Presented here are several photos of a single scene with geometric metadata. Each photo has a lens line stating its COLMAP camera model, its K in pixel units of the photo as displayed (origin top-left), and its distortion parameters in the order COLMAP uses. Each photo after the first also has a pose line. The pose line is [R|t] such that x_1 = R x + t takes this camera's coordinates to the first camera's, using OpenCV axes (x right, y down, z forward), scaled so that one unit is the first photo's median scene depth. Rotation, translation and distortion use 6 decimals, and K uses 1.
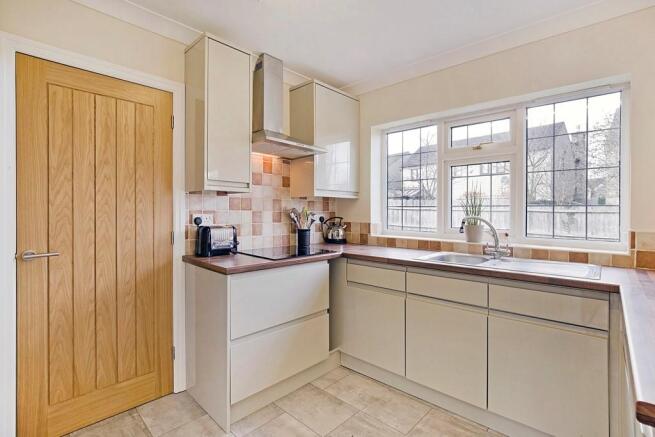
lens RADIAL K [[304.5, 0, 329.0], [0, 304.5, 207.9], [0, 0, 1]] dist [-0.025685, 0.000218]
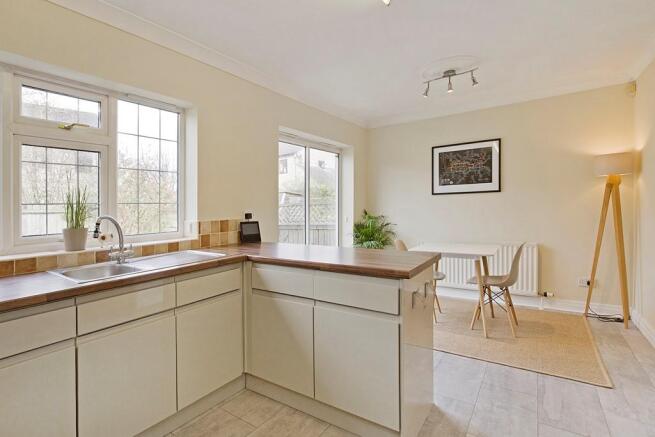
lens RADIAL K [[330.4, 0, 328.5], [0, 330.4, 205.9], [0, 0, 1]] dist [0.000425, 0.000030]
pose [[-0.139654, -0.001638, 0.990199, -0.441861], [0.023684, 0.999707, 0.004994, 0.011305], [-0.989917, 0.024149, -0.139574, 0.491081]]
